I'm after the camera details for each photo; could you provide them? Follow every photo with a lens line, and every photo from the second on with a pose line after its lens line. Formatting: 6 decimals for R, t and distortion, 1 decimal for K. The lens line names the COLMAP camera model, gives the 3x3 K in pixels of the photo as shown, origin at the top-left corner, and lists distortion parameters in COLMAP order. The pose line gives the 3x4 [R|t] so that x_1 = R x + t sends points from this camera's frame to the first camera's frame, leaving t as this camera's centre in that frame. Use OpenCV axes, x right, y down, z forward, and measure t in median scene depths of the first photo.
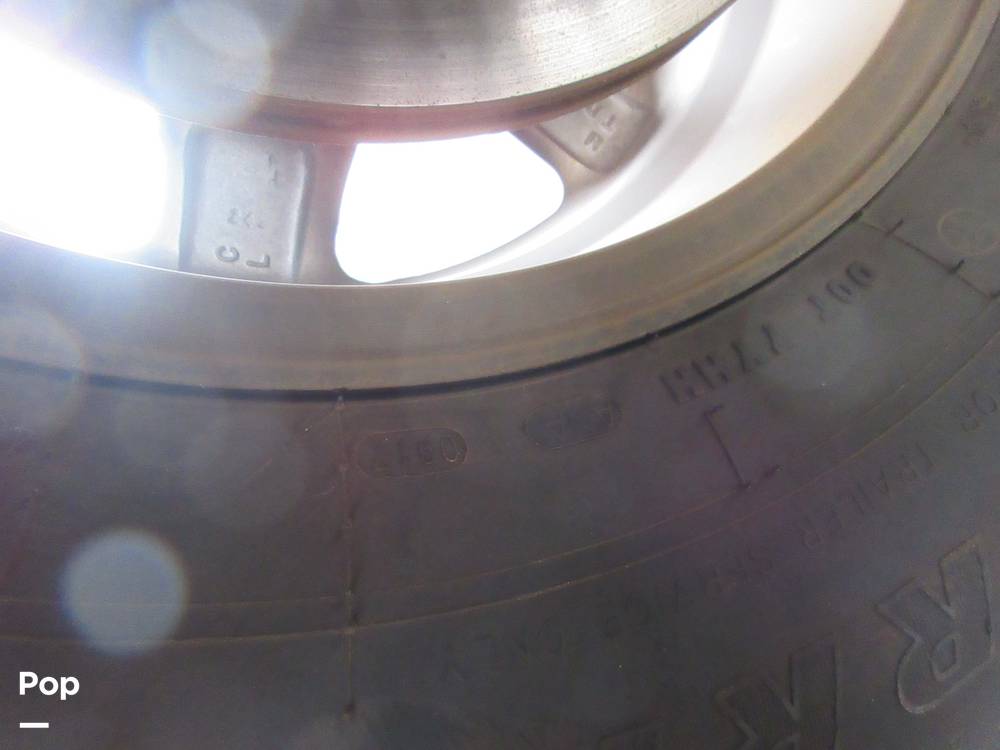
lens RADIAL K [[745.7, 0, 505.1], [0, 745.7, 380.5], [0, 0, 1]] dist [0.005523, 0.007723]
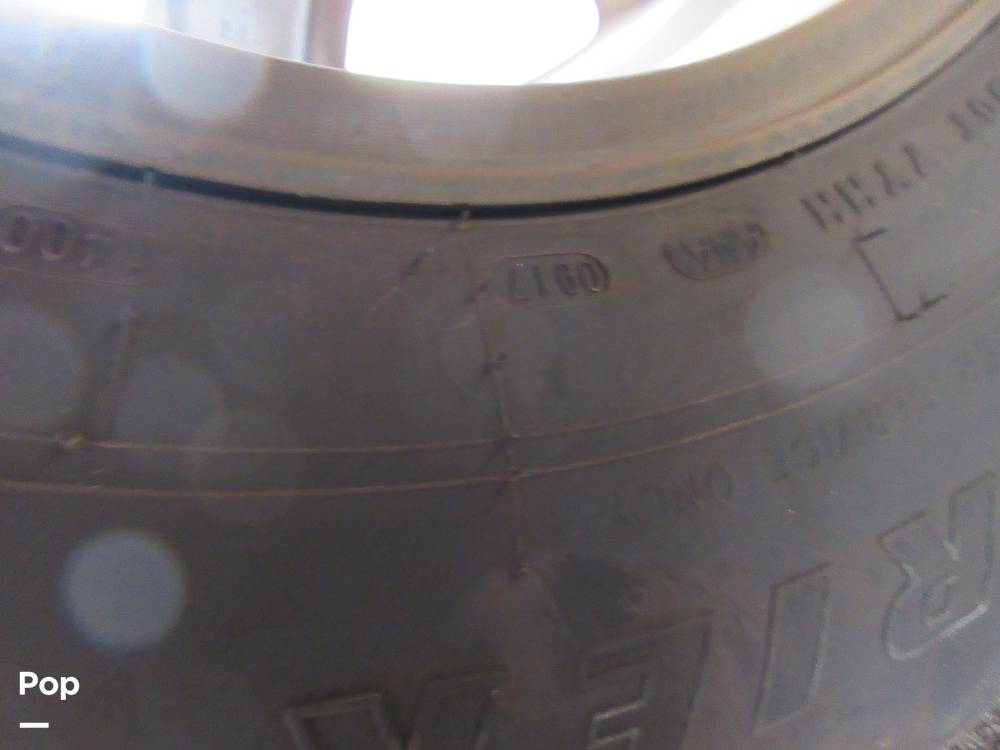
lens RADIAL K [[745.7, 0, 505.1], [0, 745.7, 380.5], [0, 0, 1]] dist [0.005523, 0.007723]
pose [[0.993811, -0.019383, 0.109378, -0.238853], [0.003667, 0.989846, 0.142097, 0.077886], [-0.111021, -0.140817, 0.983791, 0.138952]]
